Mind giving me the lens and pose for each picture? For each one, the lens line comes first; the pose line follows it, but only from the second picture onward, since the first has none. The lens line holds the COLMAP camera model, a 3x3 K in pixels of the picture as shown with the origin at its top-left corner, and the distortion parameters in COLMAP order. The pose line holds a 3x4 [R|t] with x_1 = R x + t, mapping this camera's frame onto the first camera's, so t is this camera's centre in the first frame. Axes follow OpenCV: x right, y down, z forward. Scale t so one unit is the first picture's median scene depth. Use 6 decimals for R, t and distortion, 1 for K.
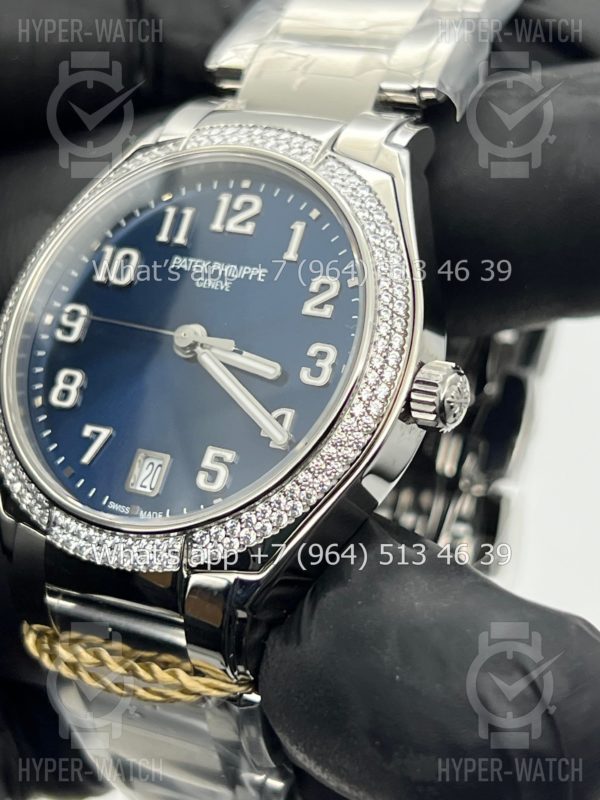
lens RADIAL K [[1929.2, 0, 300.0], [0, 1929.2, 400.0], [0, 0, 1]] dist [0.249715, -0.287441]
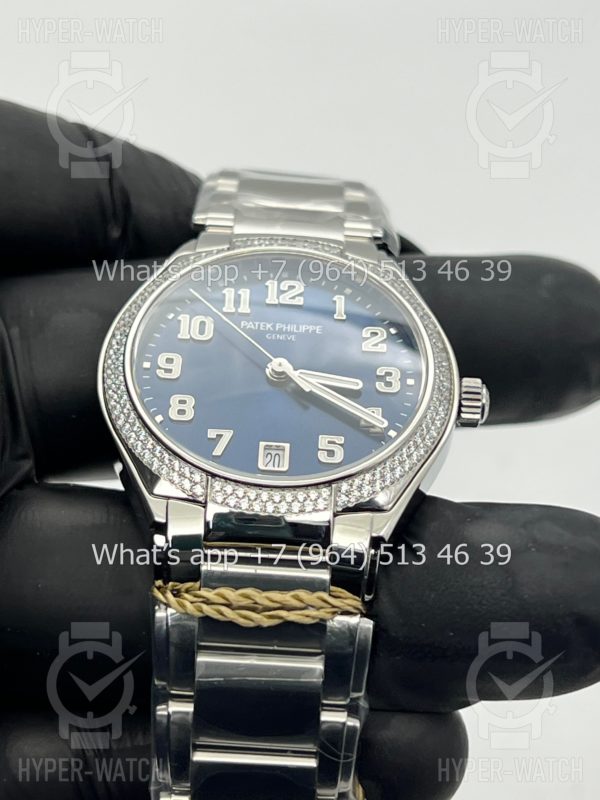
lens RADIAL K [[1873.6, 0, 300.0], [0, 1873.6, 400.0], [0, 0, 1]] dist [0.126804, -0.650084]
pose [[0.849837, 0.069639, 0.522424, -0.724067], [0.098191, 0.952957, -0.286759, 0.364114], [-0.517817, 0.294996, 0.803021, -0.051932]]
